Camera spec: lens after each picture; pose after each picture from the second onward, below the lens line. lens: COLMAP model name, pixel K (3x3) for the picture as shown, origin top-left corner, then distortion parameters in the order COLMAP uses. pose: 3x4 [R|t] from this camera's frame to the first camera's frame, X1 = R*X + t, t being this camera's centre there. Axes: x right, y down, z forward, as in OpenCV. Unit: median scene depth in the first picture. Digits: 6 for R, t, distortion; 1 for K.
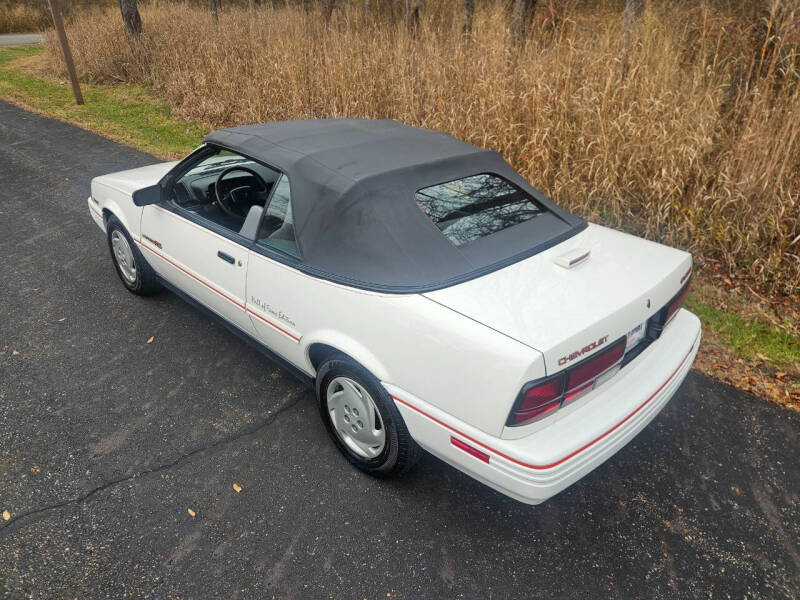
lens RADIAL K [[527.0, 0, 400.0], [0, 527.0, 300.0], [0, 0, 1]] dist [0.071998, -0.061040]
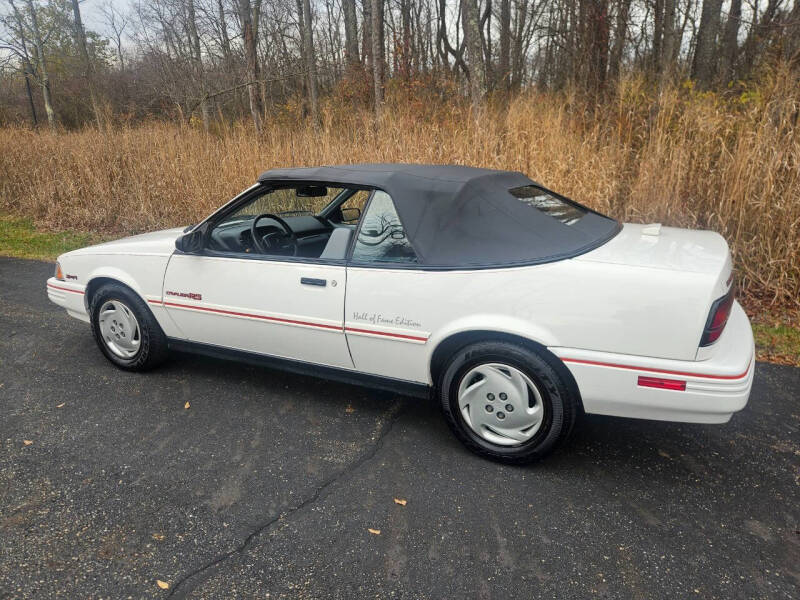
lens RADIAL K [[527.0, 0, 400.0], [0, 527.0, 300.0], [0, 0, 1]] dist [0.071998, -0.061040]
pose [[0.953354, -0.113385, 0.279749, -0.488407], [0.167387, 0.969806, -0.177365, 0.164210], [-0.251192, 0.215918, 0.943548, 0.053241]]
